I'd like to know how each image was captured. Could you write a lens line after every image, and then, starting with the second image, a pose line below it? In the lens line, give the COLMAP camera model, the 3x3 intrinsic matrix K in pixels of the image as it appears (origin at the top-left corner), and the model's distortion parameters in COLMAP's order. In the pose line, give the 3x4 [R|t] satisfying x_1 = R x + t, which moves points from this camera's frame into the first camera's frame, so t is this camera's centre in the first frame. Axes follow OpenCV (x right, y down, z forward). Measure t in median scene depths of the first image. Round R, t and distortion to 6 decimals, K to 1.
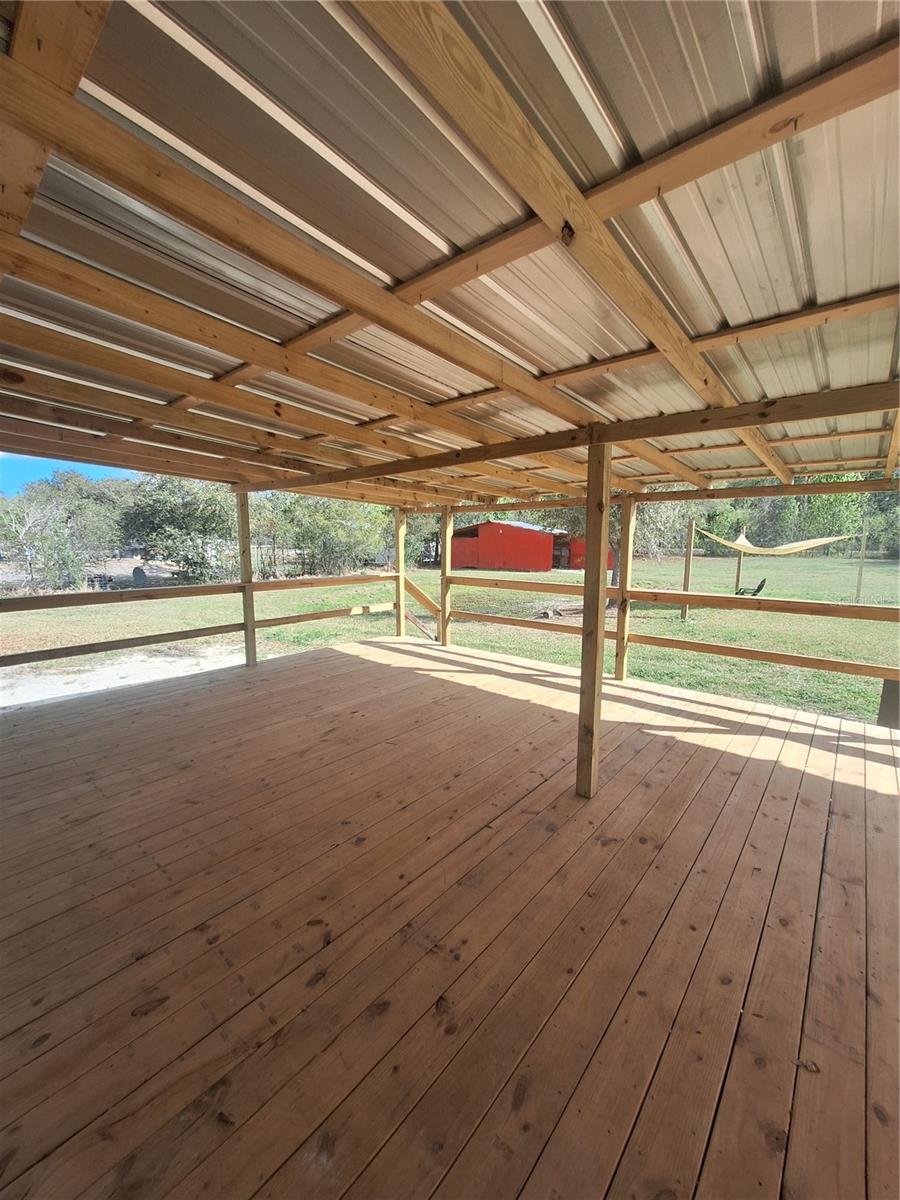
lens RADIAL K [[475.9, 0, 447.5], [0, 475.9, 602.1], [0, 0, 1]] dist [-0.001107, 0.000566]
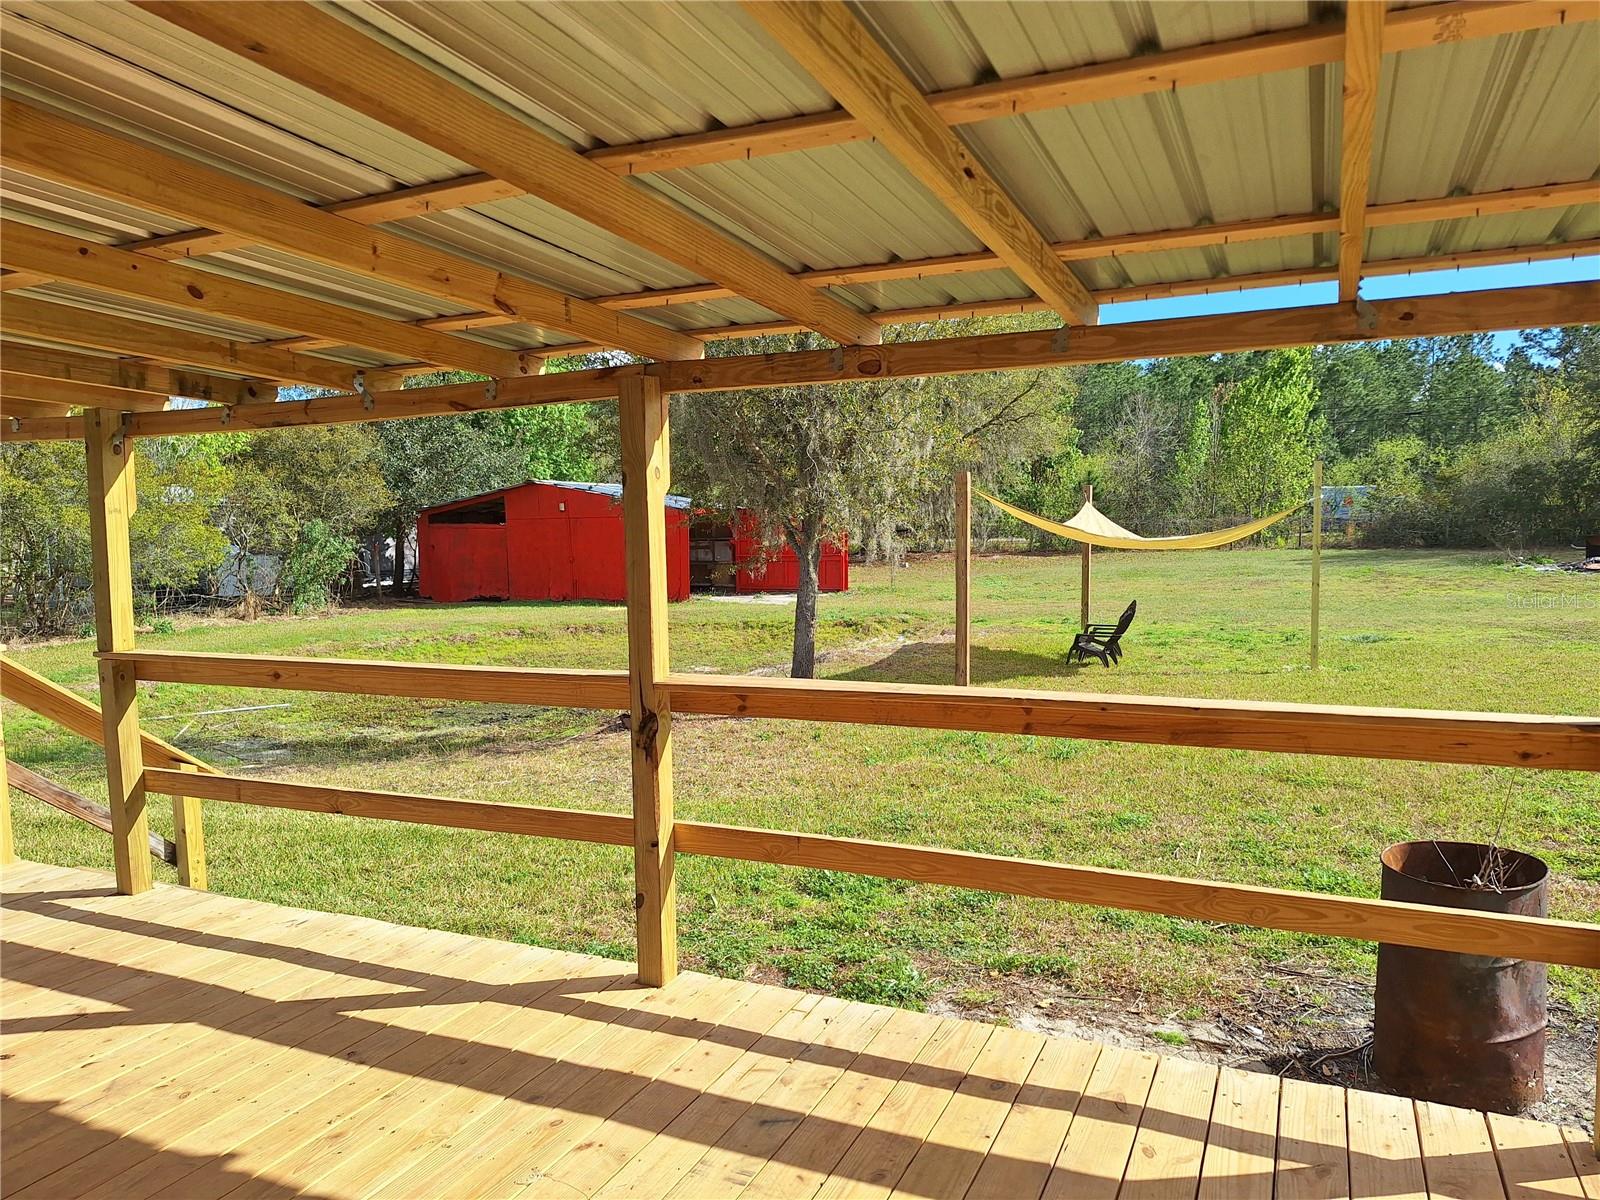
lens RADIAL K [[1115.6, 0, 807.2], [0, 1115.6, 602.4], [0, 0, 1]] dist [0.009752, -0.002244]
pose [[0.959398, -0.040589, 0.279122, 0.357246], [0.057848, 0.996871, -0.053872, -0.041073], [-0.276061, 0.067832, 0.958743, 0.384621]]
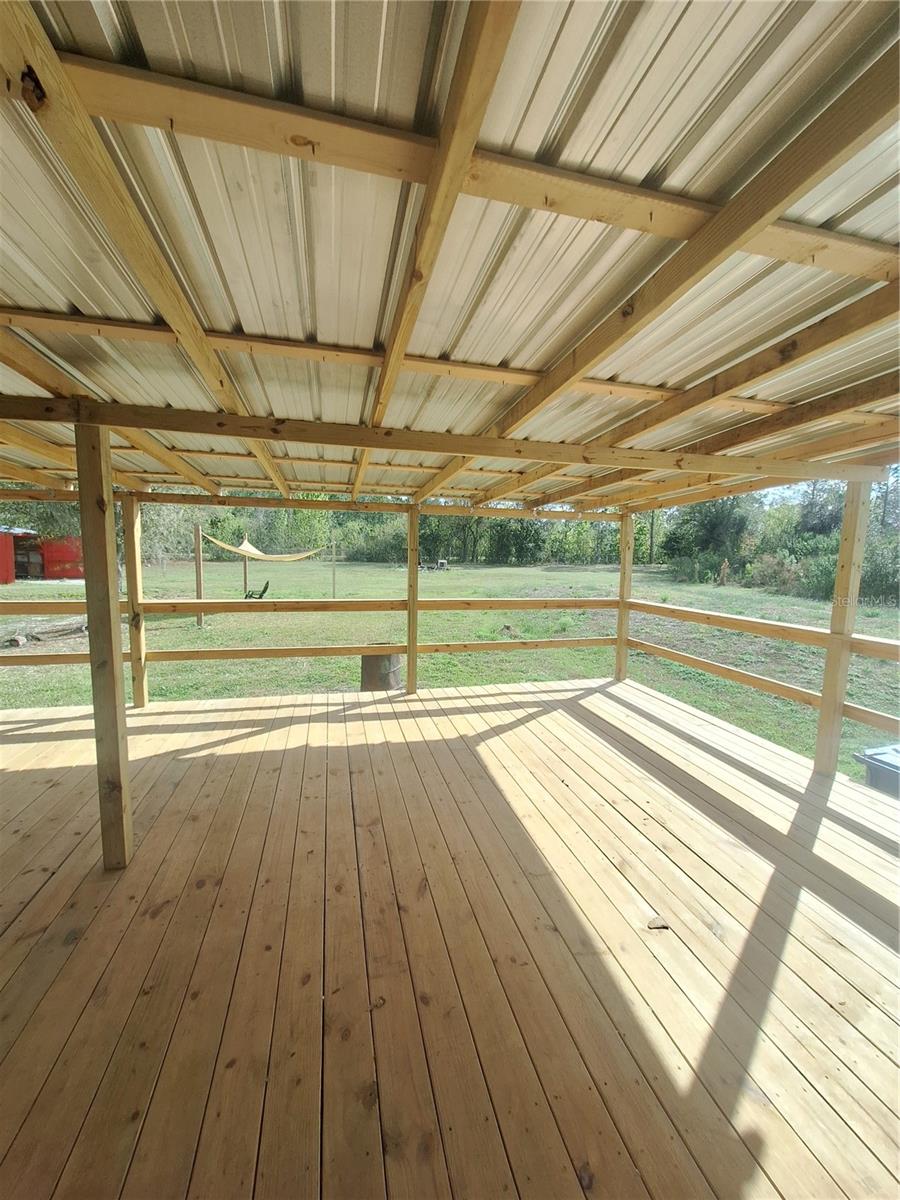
lens RADIAL K [[475.9, 0, 447.5], [0, 475.9, 602.1], [0, 0, 1]] dist [-0.001107, 0.000566]
pose [[0.577152, -0.079750, 0.812733, -0.002810], [0.087765, 0.995513, 0.035361, -0.009925], [-0.811907, 0.050921, 0.581562, 0.049334]]
